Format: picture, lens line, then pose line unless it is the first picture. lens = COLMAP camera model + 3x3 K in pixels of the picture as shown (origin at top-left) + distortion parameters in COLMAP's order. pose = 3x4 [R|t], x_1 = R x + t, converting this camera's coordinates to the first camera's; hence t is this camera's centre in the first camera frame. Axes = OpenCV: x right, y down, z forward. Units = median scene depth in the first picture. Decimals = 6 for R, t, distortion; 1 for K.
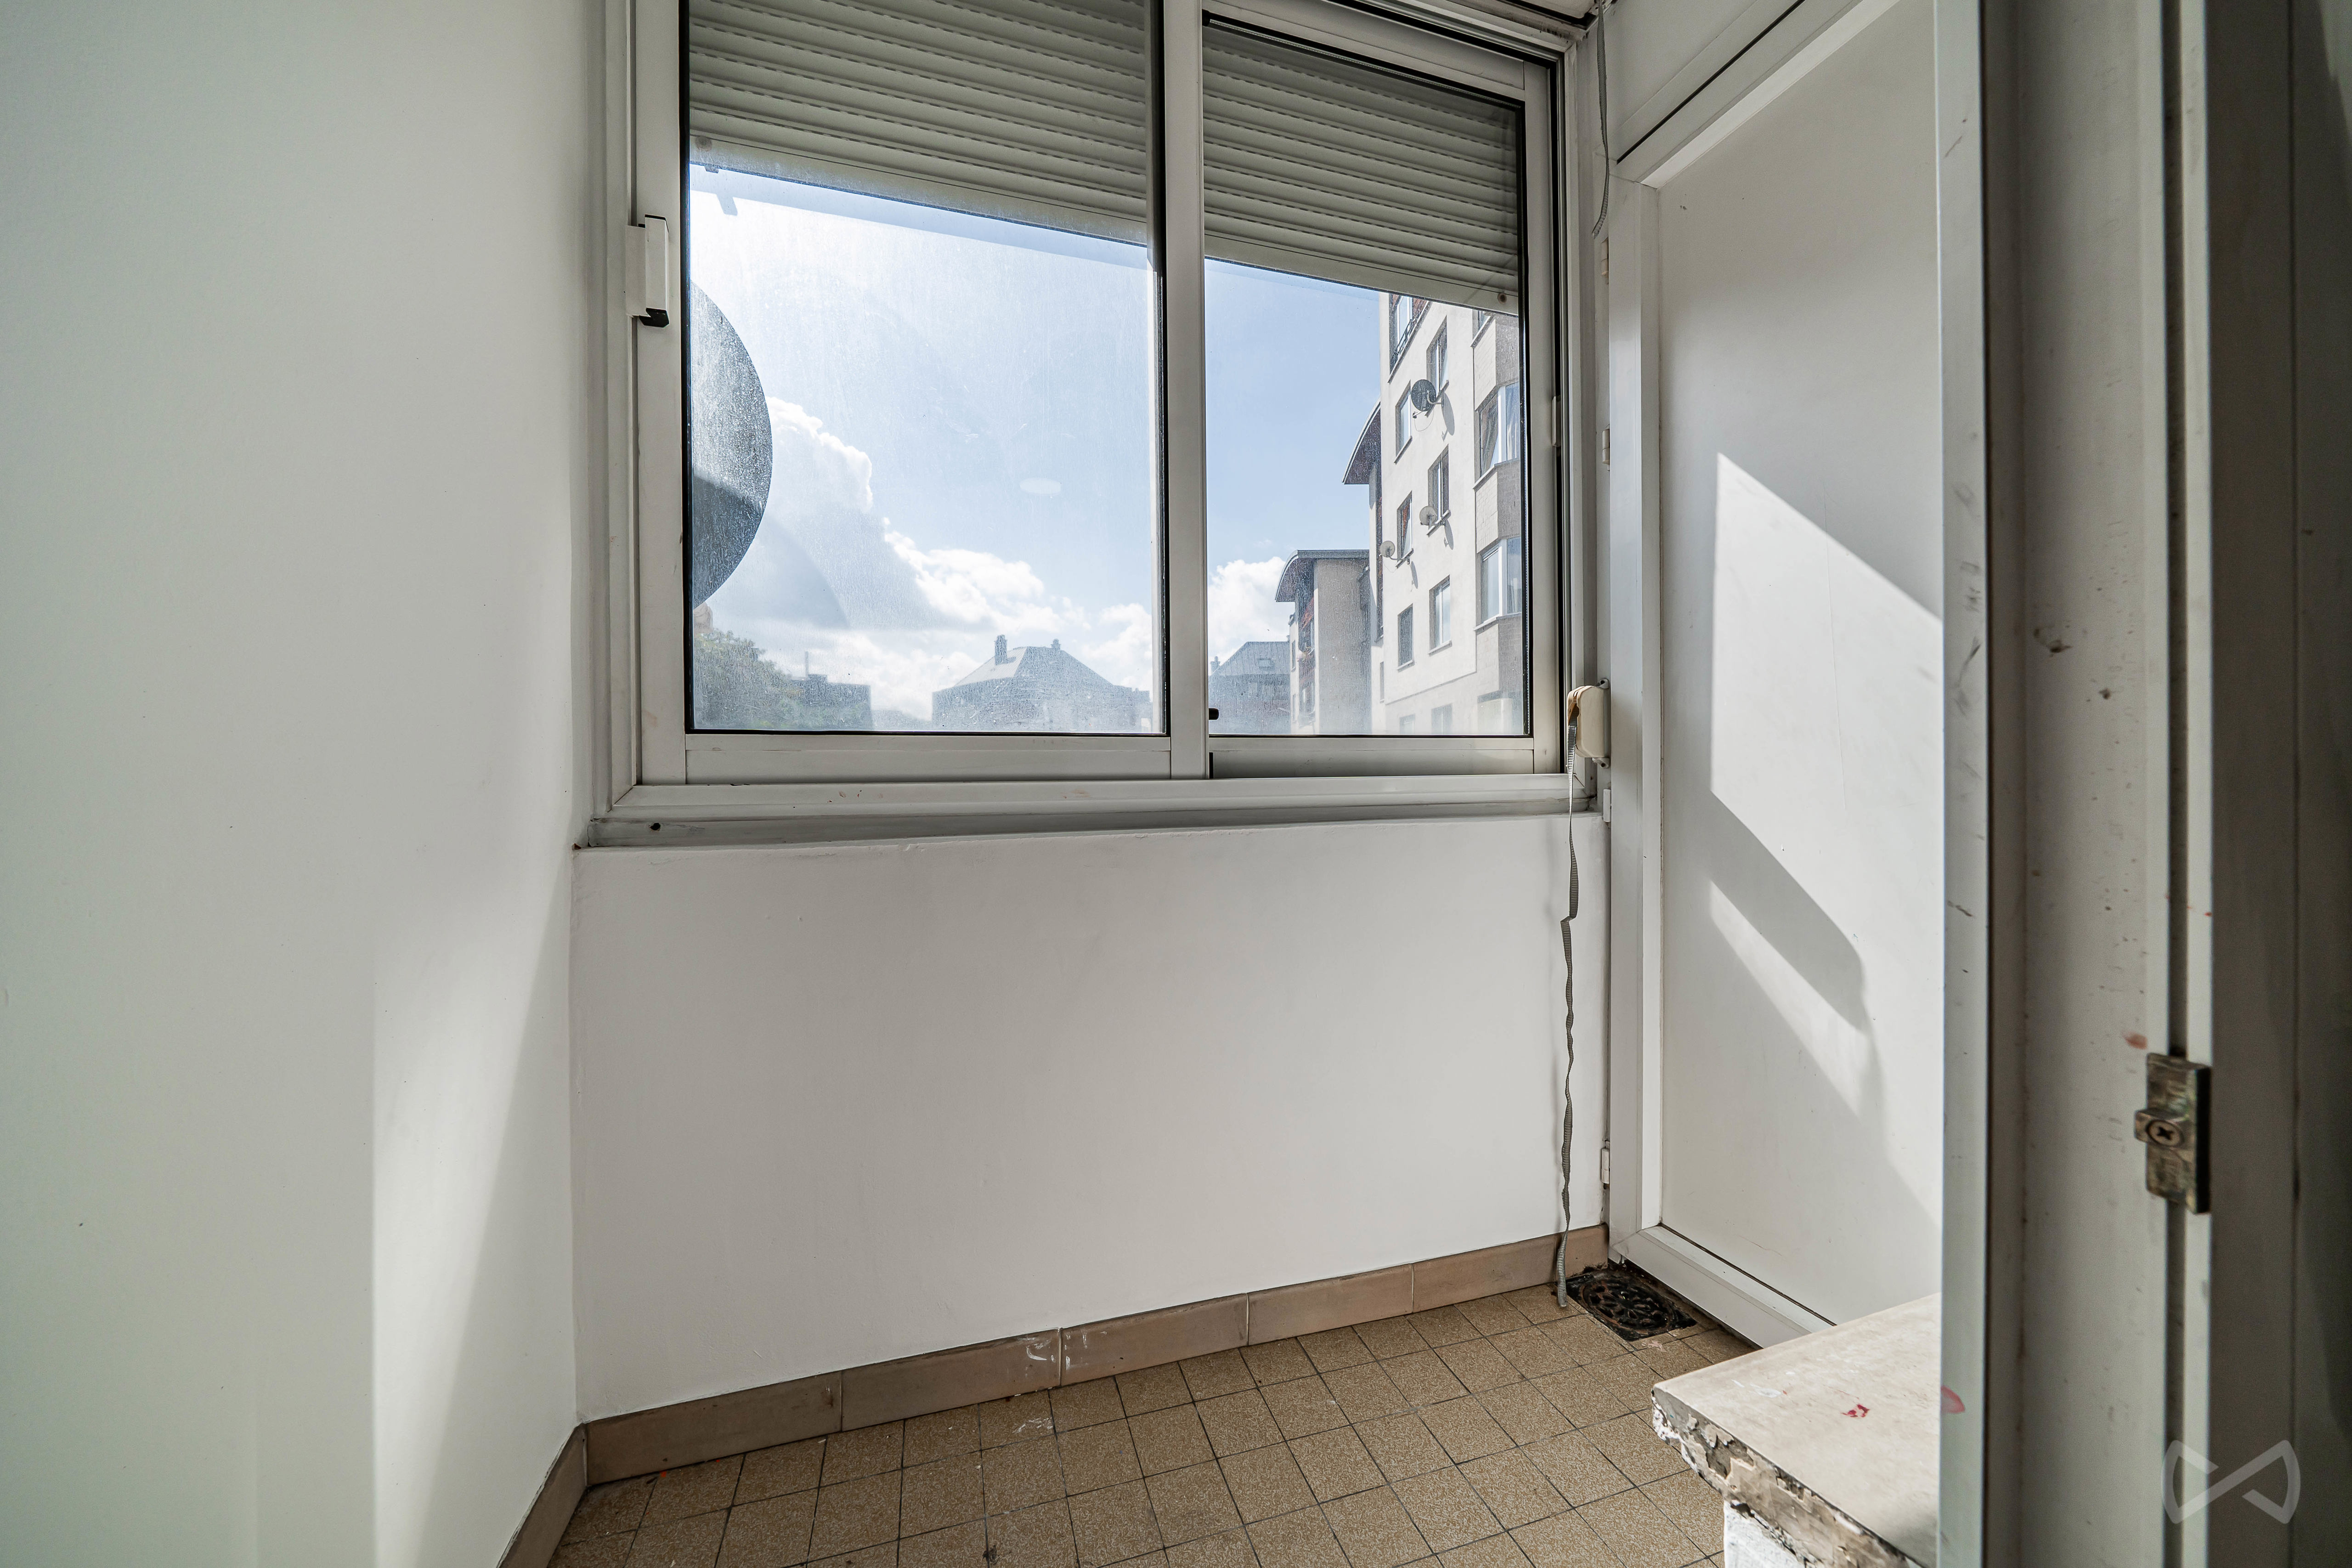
lens RADIAL K [[798.6, 0, 1182.2], [0, 798.6, 782.6], [0, 0, 1]] dist [-0.006724, -0.000257]
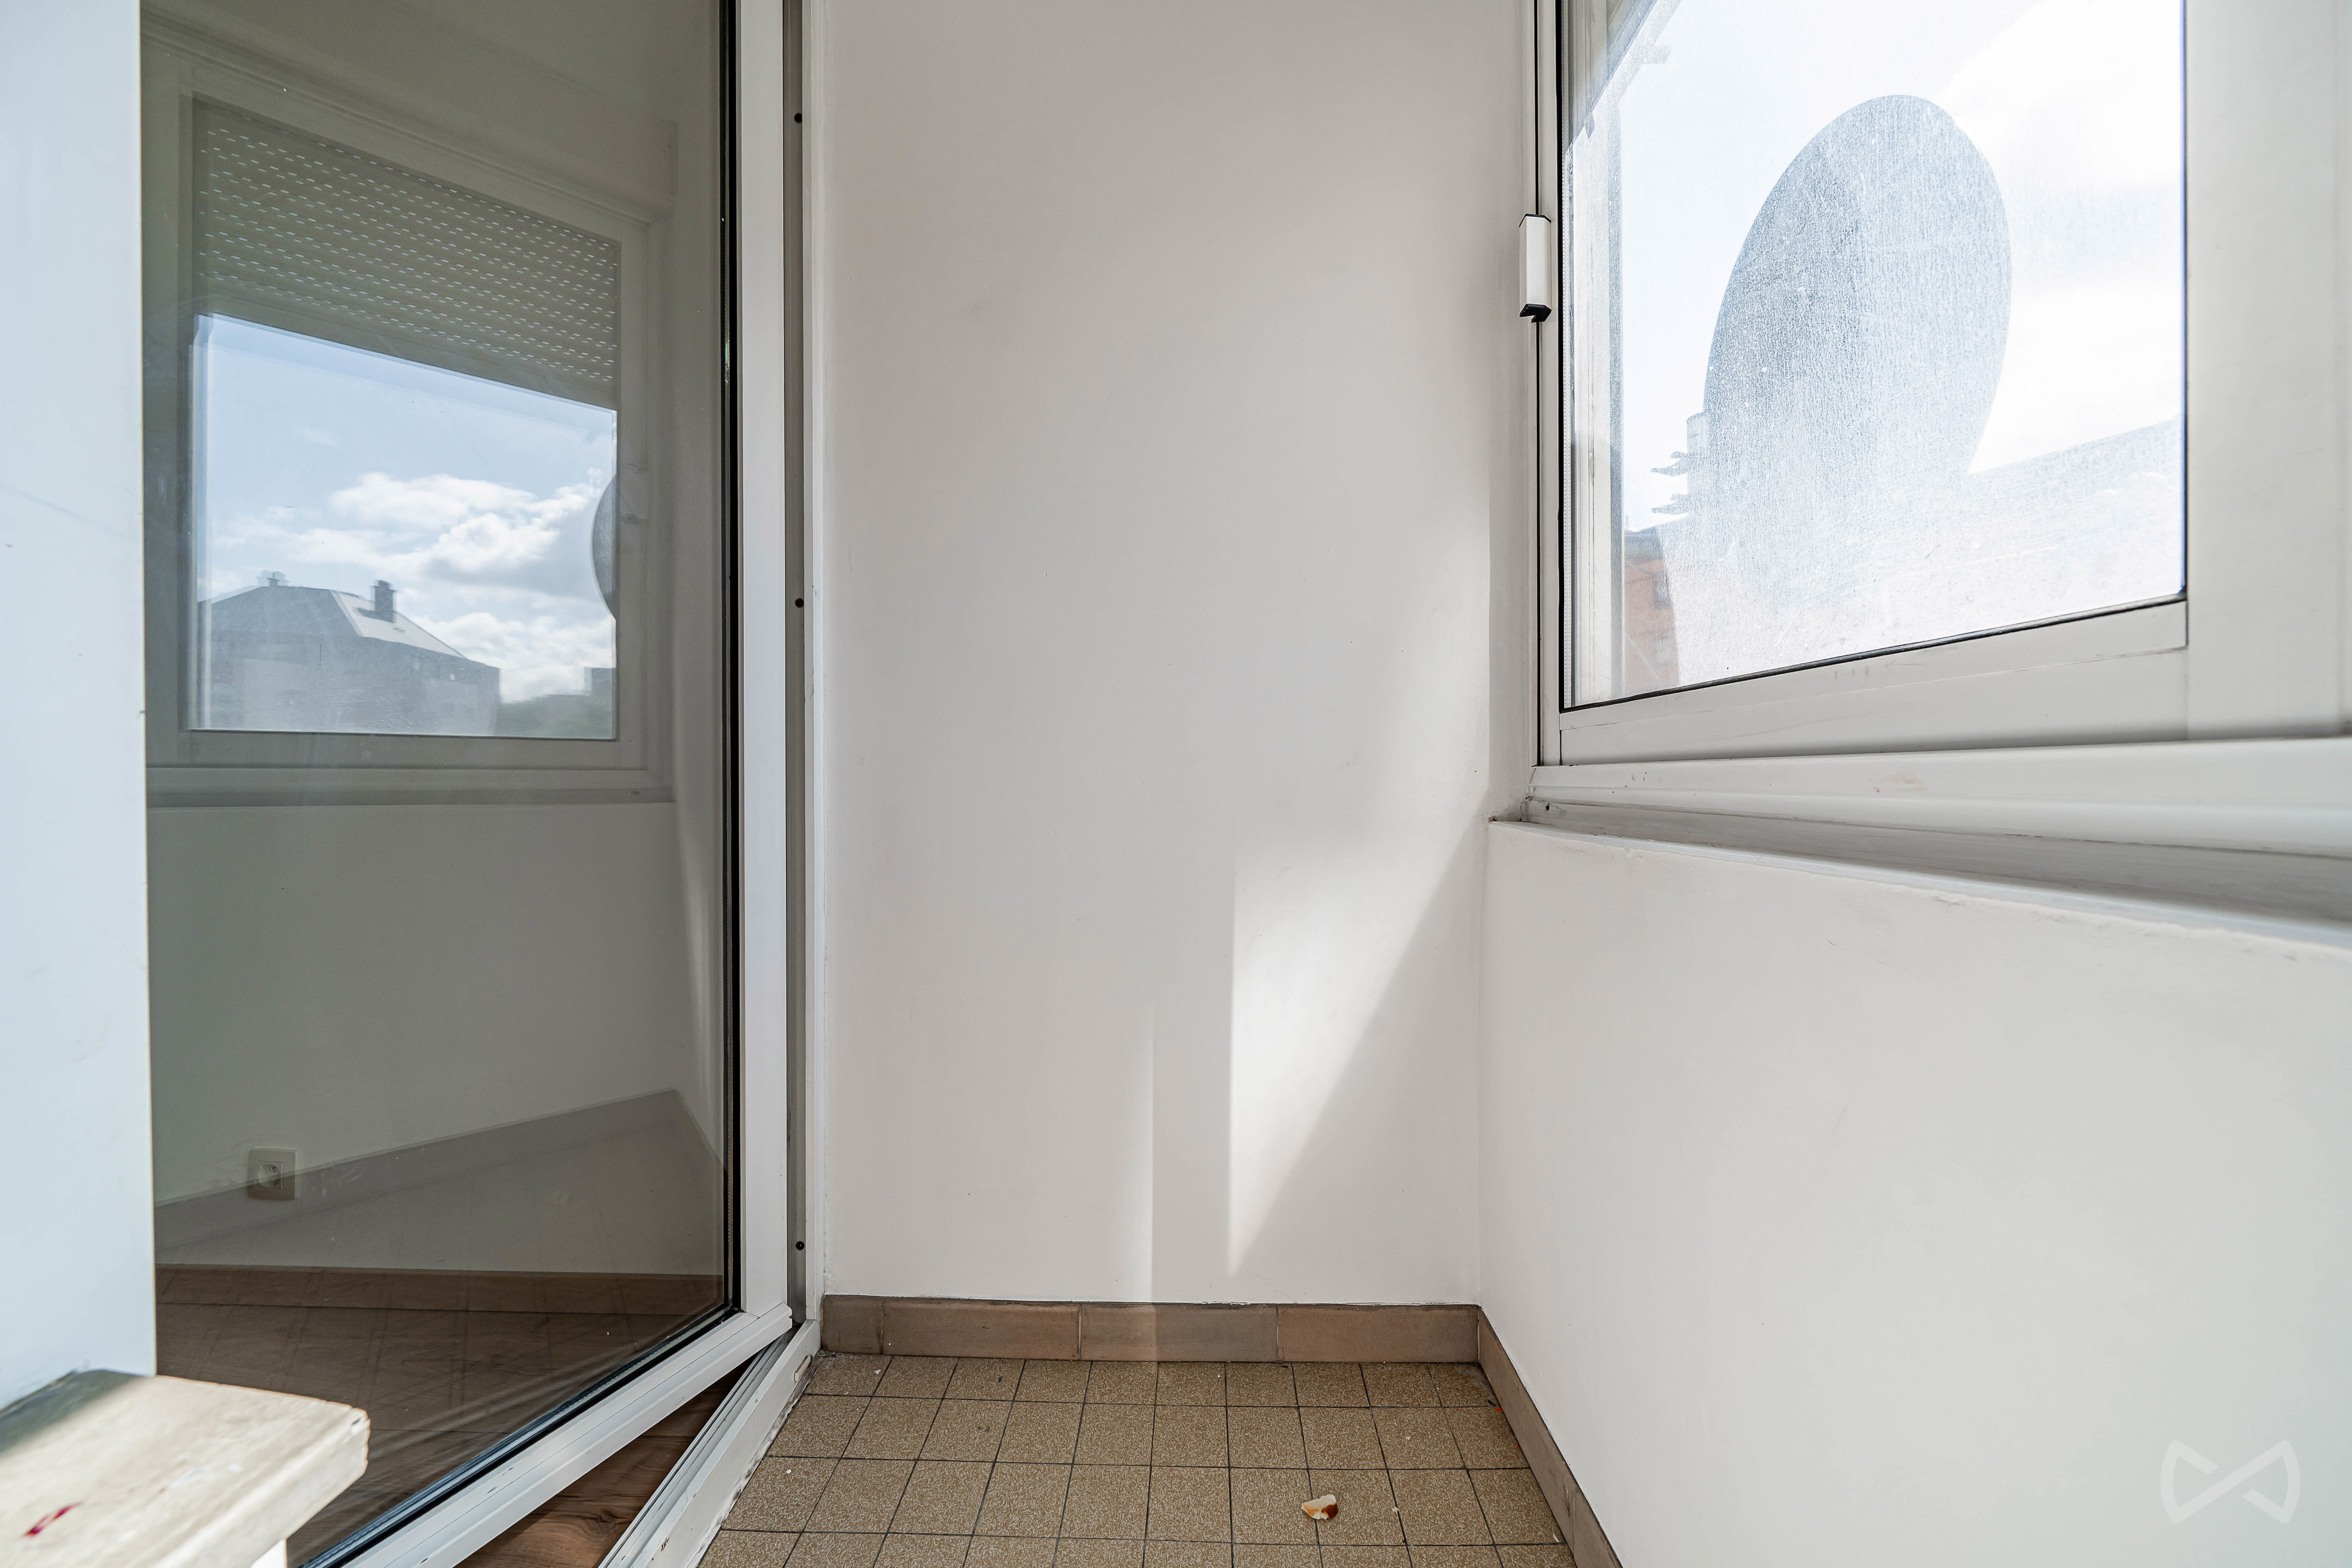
lens RADIAL K [[798.6, 0, 1182.2], [0, 798.6, 782.6], [0, 0, 1]] dist [-0.006724, -0.000257]
pose [[-0.306254, 0.013417, -0.951855, 0.472326], [-0.010043, 0.999799, 0.017324, 0.011946], [0.951897, 0.014865, -0.306057, 0.884253]]
